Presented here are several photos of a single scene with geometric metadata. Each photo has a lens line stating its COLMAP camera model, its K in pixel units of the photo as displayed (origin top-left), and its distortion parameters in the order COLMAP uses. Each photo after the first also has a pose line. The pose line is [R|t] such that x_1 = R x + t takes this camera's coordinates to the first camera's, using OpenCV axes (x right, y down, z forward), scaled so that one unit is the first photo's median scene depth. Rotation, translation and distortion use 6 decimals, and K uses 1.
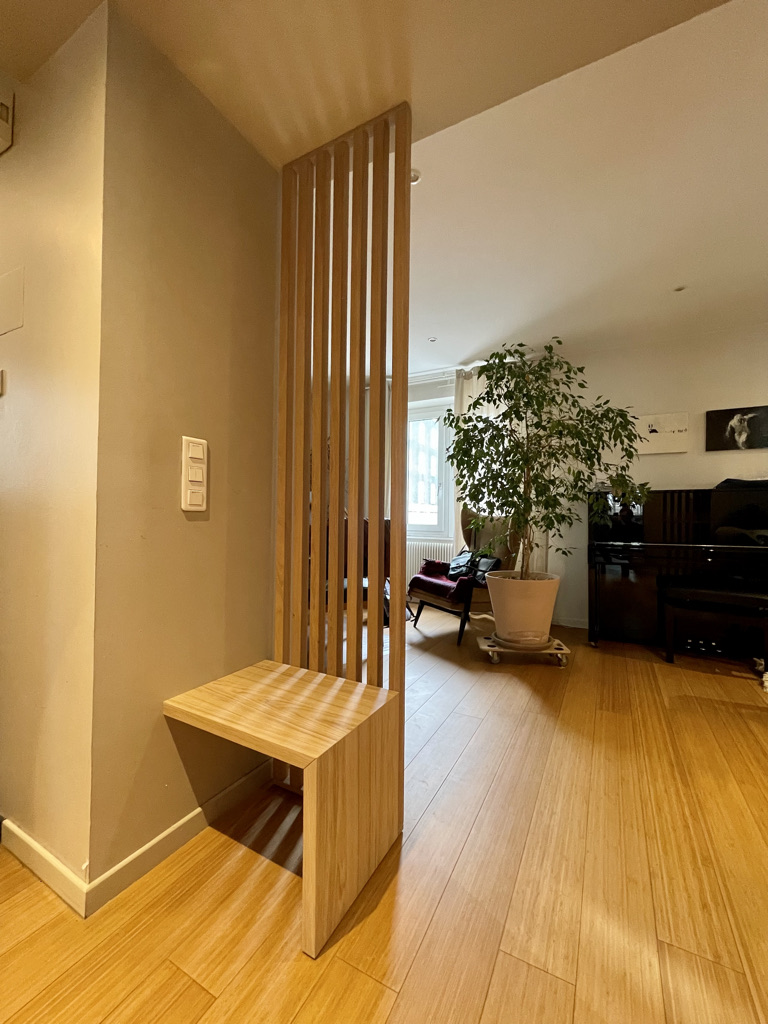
lens RADIAL K [[413.2, 0, 387.9], [0, 413.2, 513.3], [0, 0, 1]] dist [-0.005865, 0.000783]
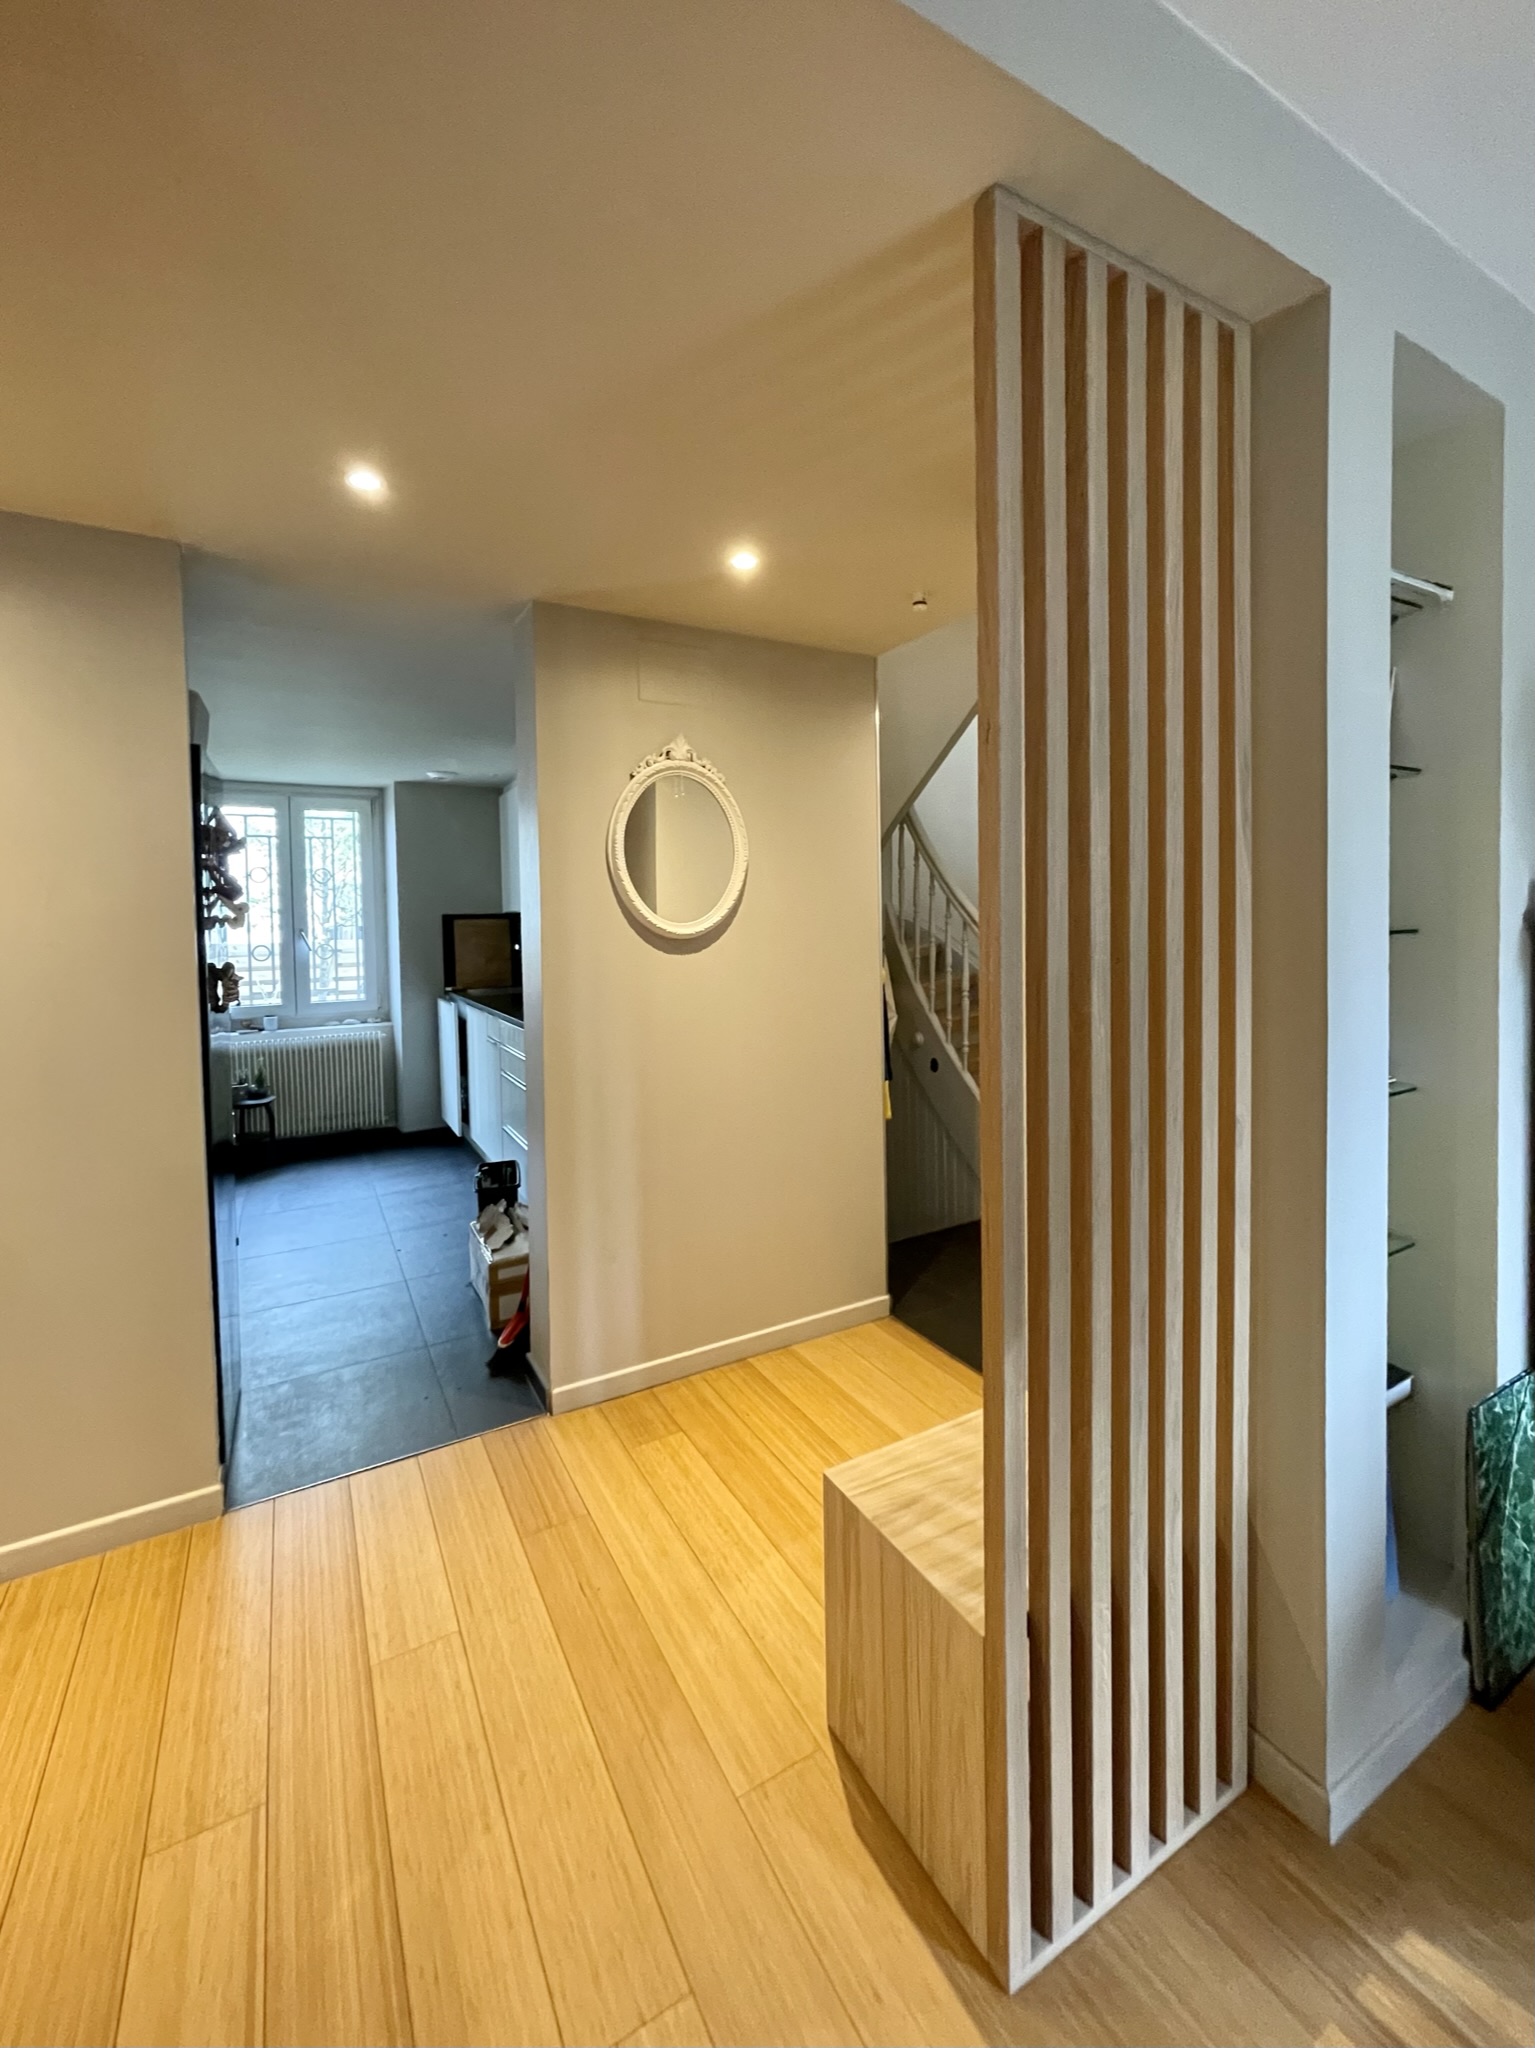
lens RADIAL K [[826.4, 0, 787.3], [0, 826.4, 934.0], [0, 0, 1]] dist [-0.005865, 0.000783]
pose [[-0.524352, 0.016867, -0.851335, 0.401538], [0.015775, 0.999825, 0.010093, -0.149025], [0.851356, -0.008137, -0.524526, 0.605115]]
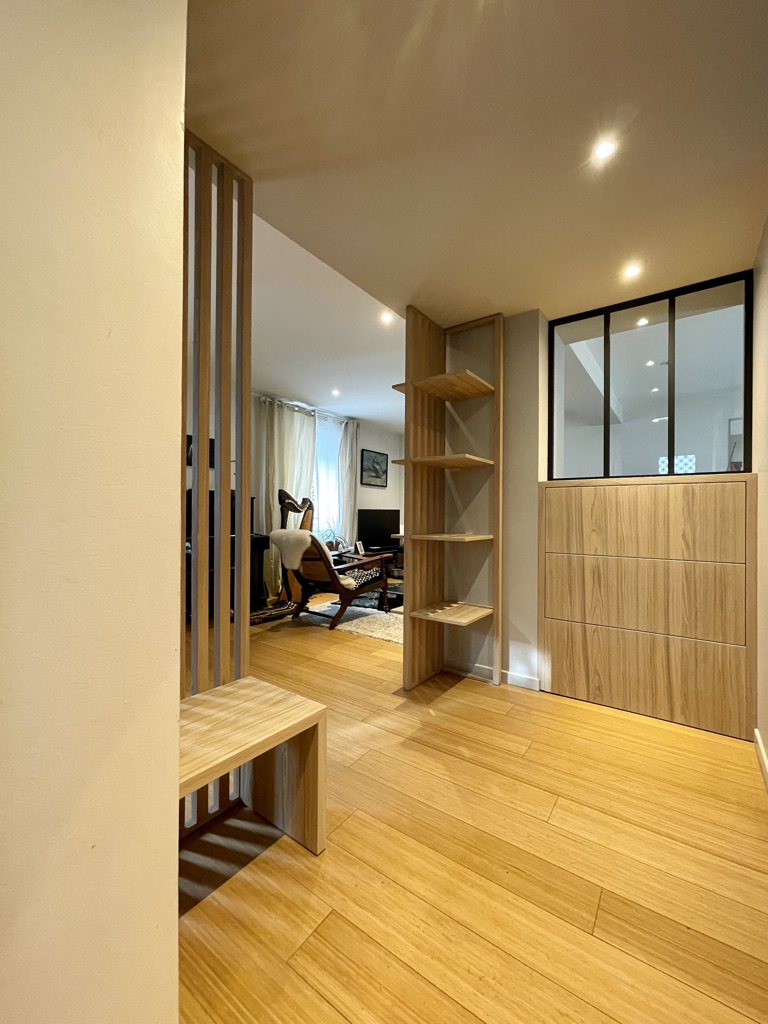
lens RADIAL K [[413.2, 0, 389.6], [0, 413.2, 514.4], [0, 0, 1]] dist [-0.005865, 0.000783]
pose [[0.128500, -0.012552, 0.991630, -0.524467], [-0.010873, 0.999842, 0.014065, -0.027918], [-0.991650, -0.012589, 0.128344, 0.210480]]
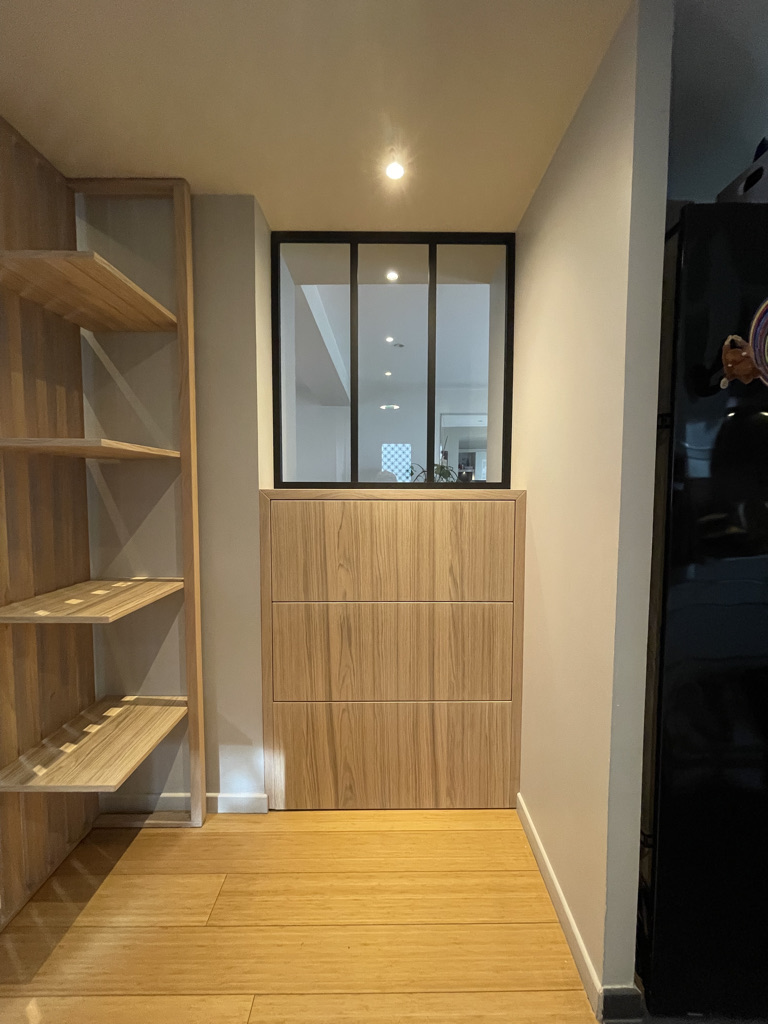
lens RADIAL K [[413.2, 0, 390.4], [0, 413.2, 512.2], [0, 0, 1]] dist [-0.005865, 0.000783]
pose [[-0.478617, -0.065535, 0.875575, -0.153247], [-0.014831, 0.997672, 0.066566, -0.100565], [-0.877899, 0.018874, -0.478475, 0.114058]]
